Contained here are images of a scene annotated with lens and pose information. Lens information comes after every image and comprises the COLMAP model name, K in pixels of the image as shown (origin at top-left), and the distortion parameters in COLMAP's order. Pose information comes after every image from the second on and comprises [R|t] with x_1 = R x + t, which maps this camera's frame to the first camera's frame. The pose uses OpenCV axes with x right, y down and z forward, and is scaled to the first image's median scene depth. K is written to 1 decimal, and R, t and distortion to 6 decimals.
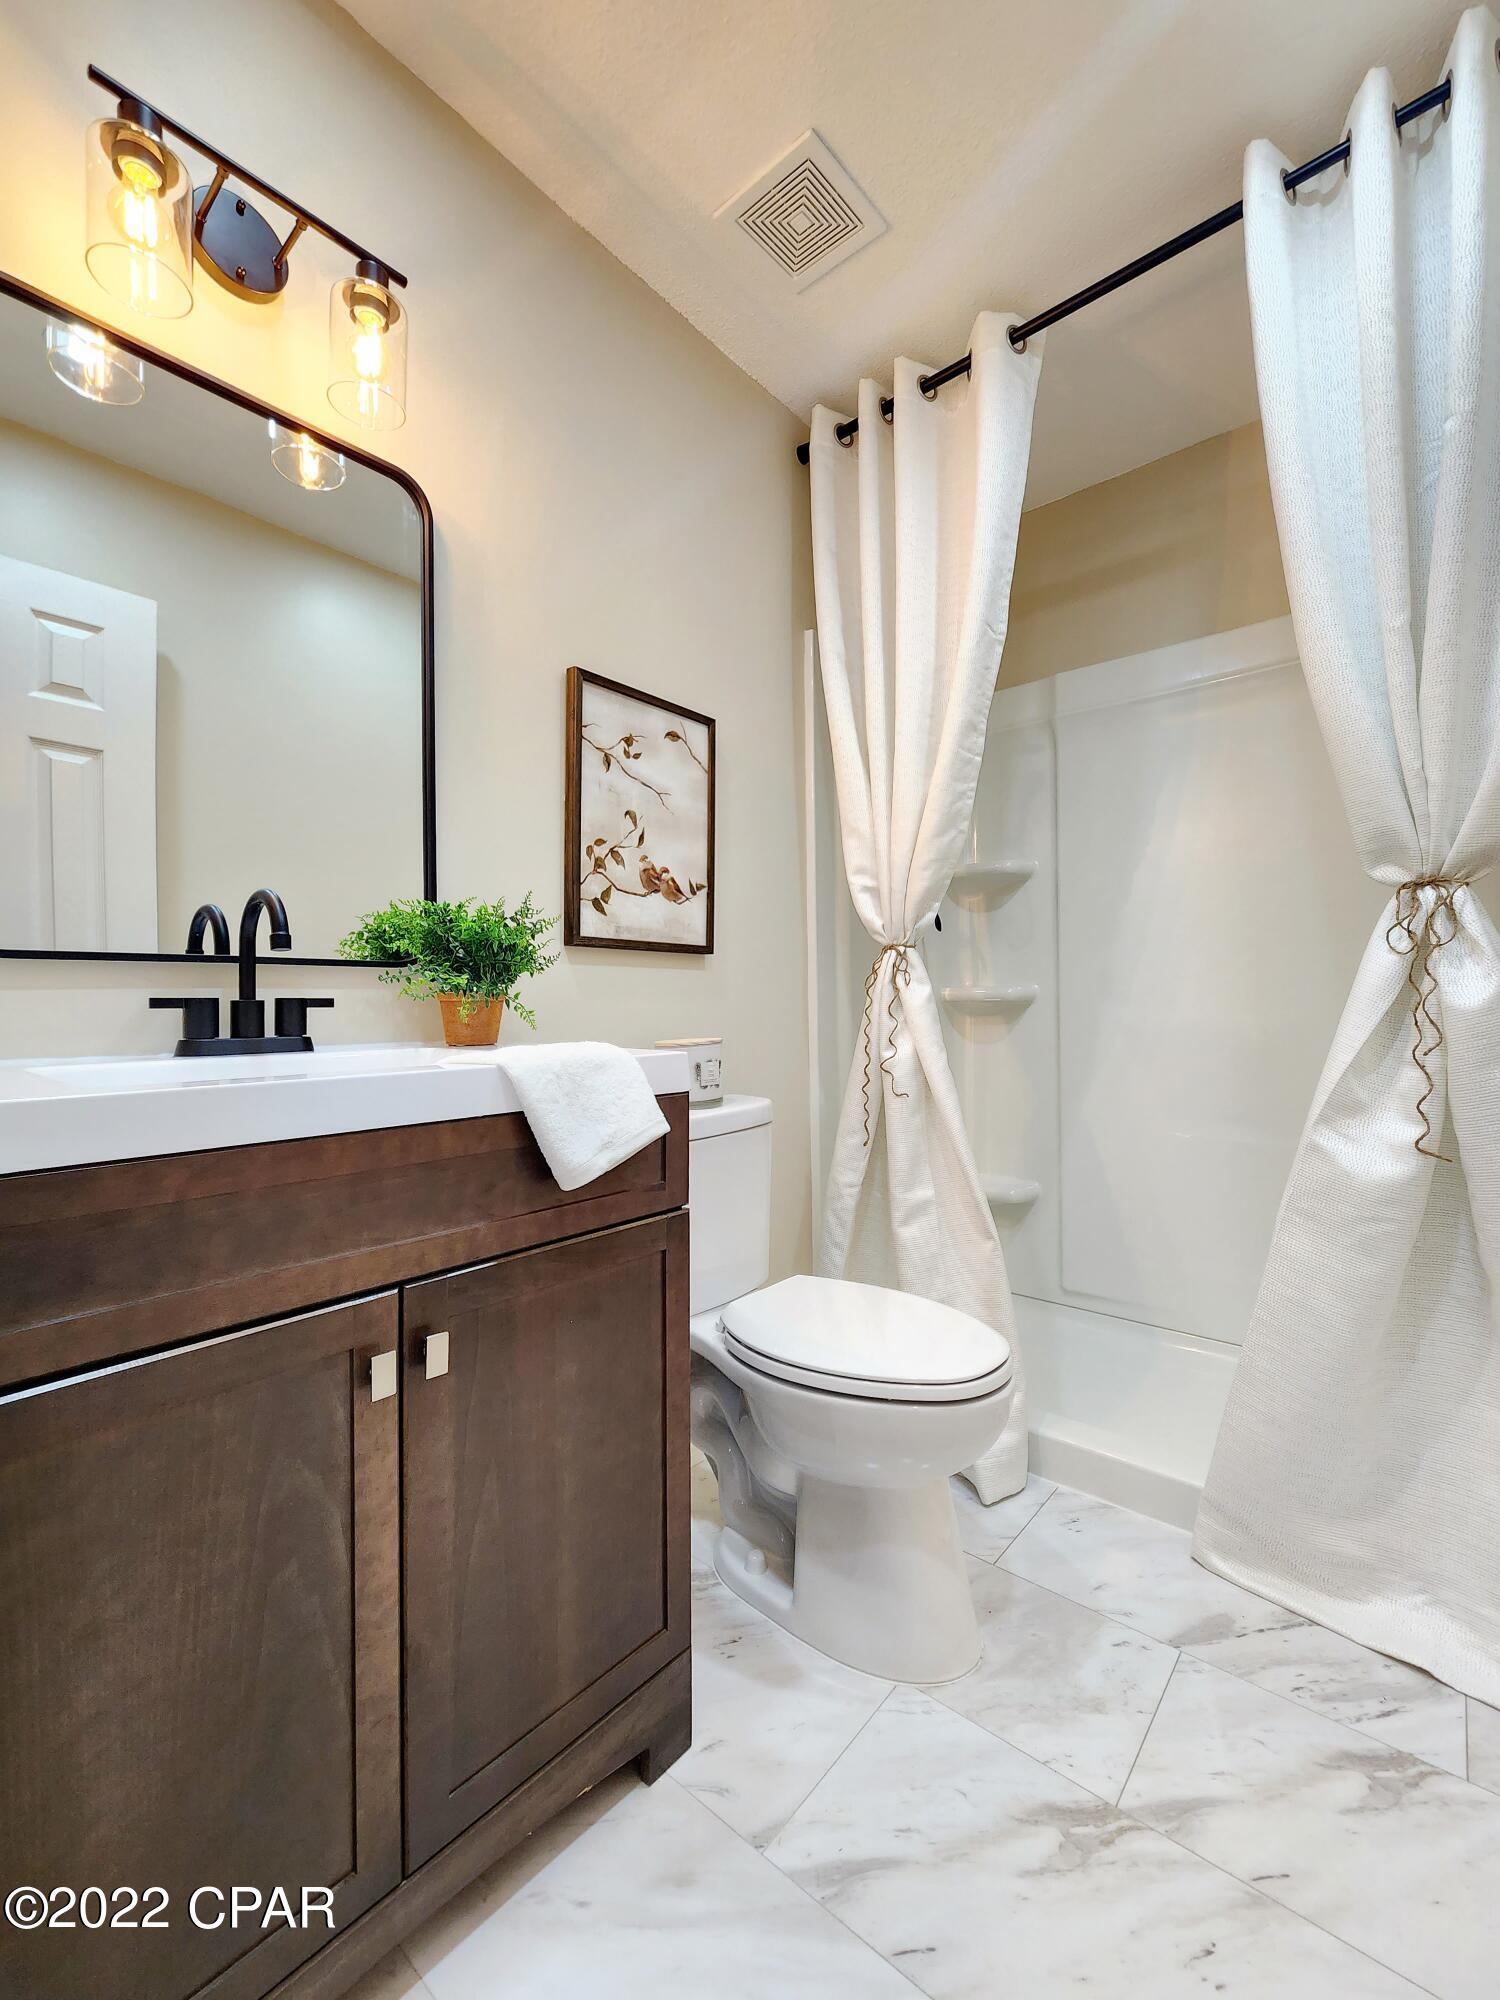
lens RADIAL K [[823.3, 0, 761.0], [0, 823.3, 993.2], [0, 0, 1]] dist [-0.000586, -0.000267]
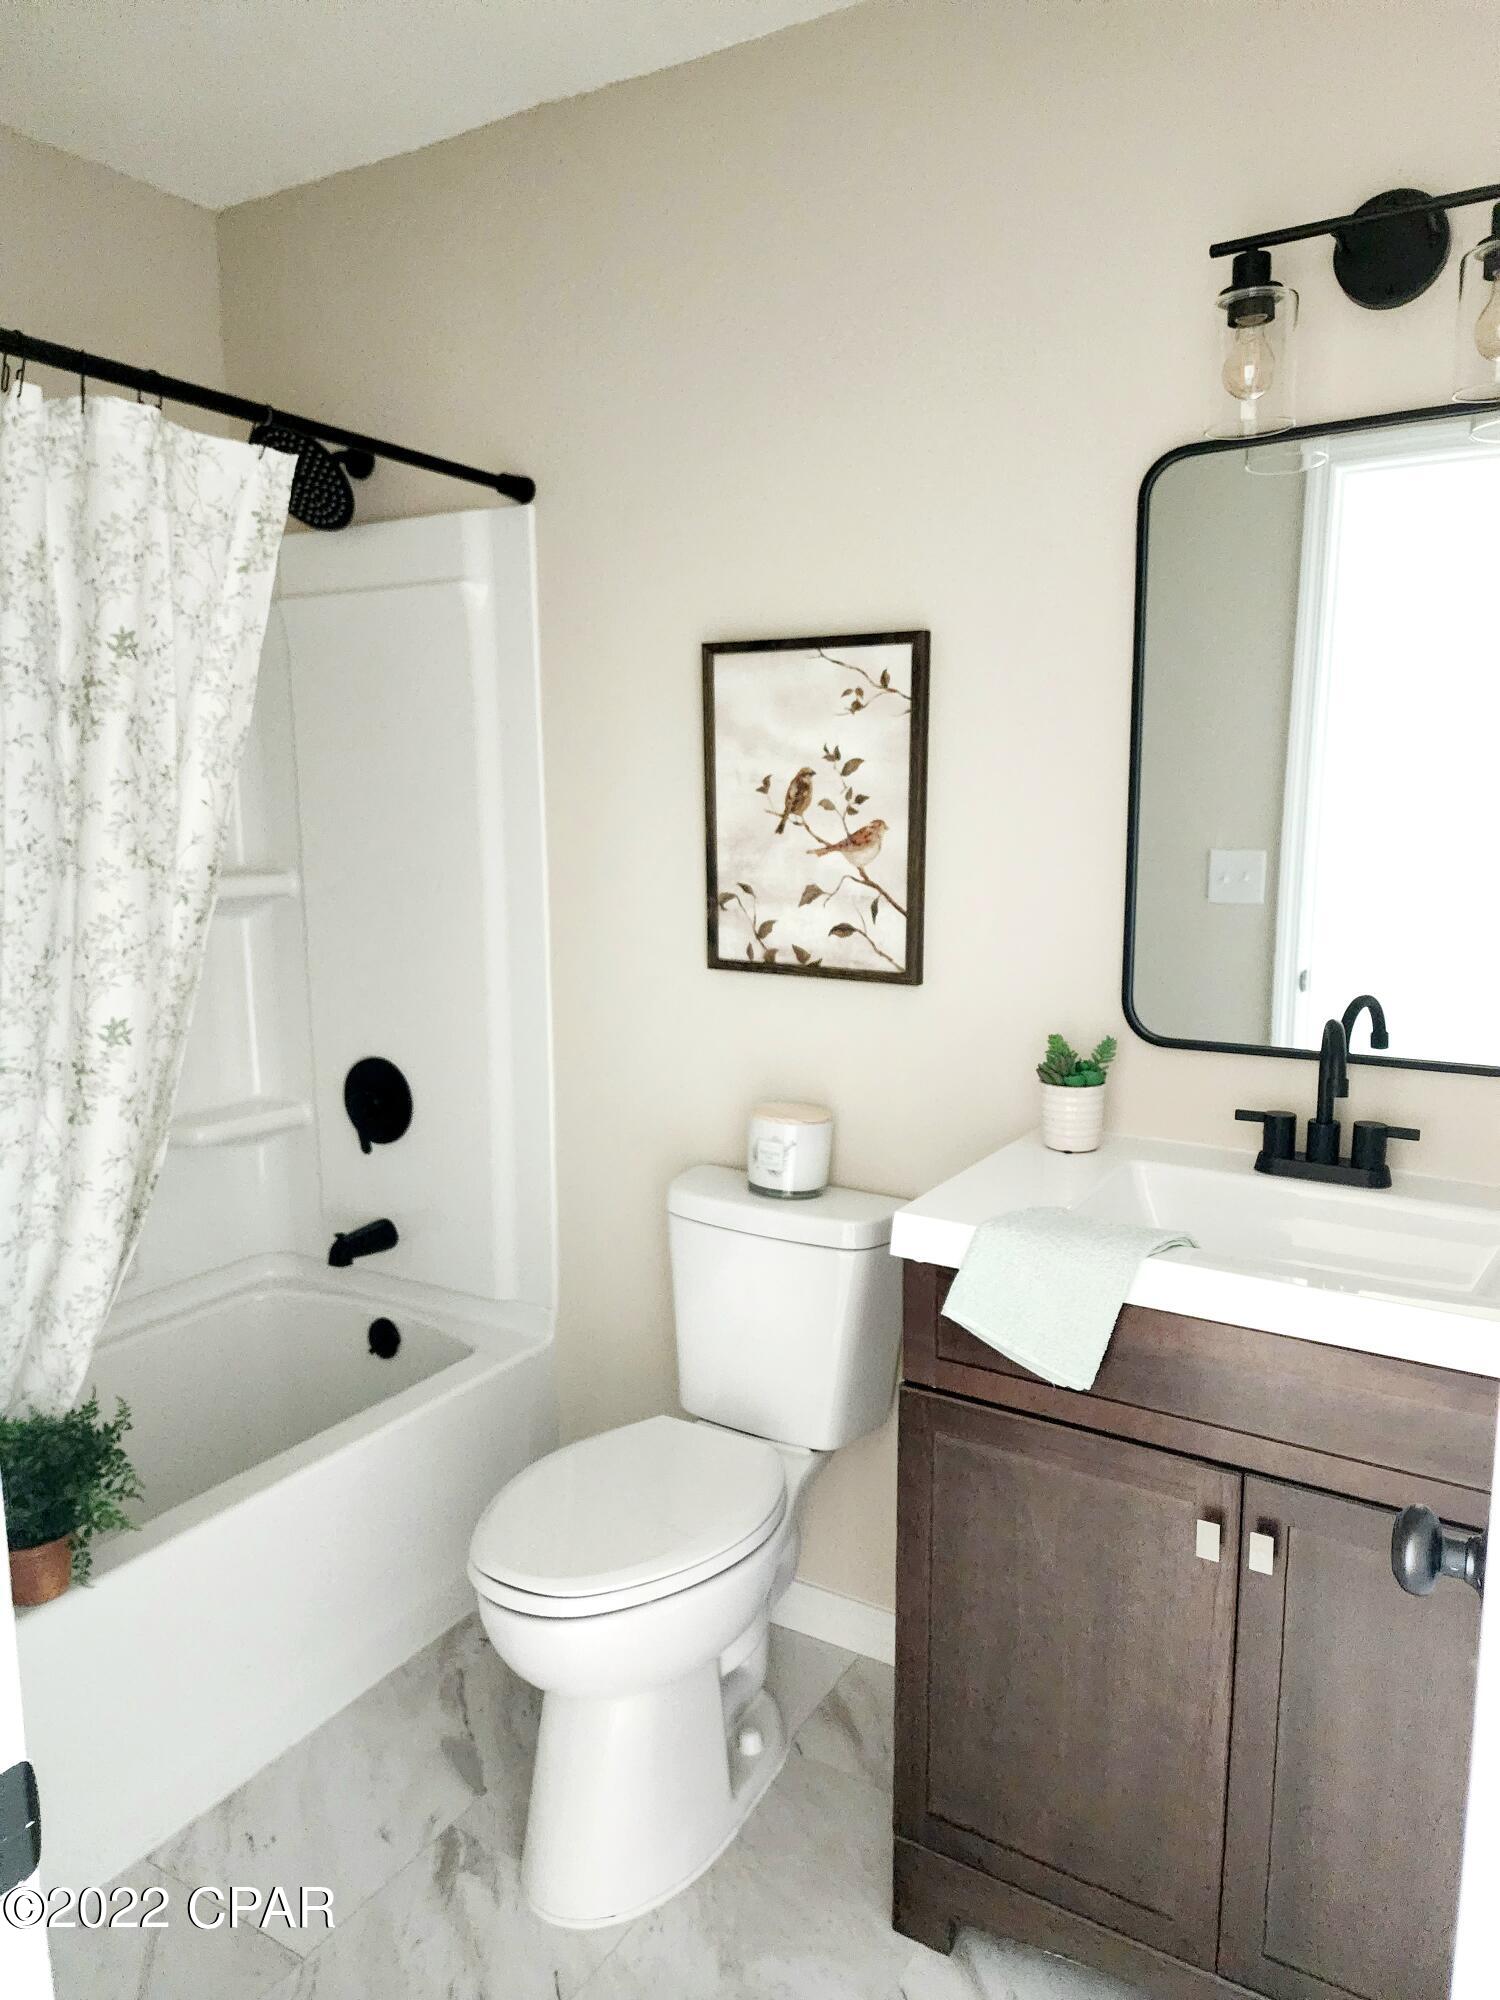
lens RADIAL K [[1344.4, 0, 754.5], [0, 1344.4, 997.4], [0, 0, 1]] dist [0.029154, -0.025519]
pose [[0.153101, 0.154632, -0.976037, 0.657008], [0.015226, 0.987195, 0.158788, -0.328151], [0.988093, -0.039172, 0.148786, 0.093017]]
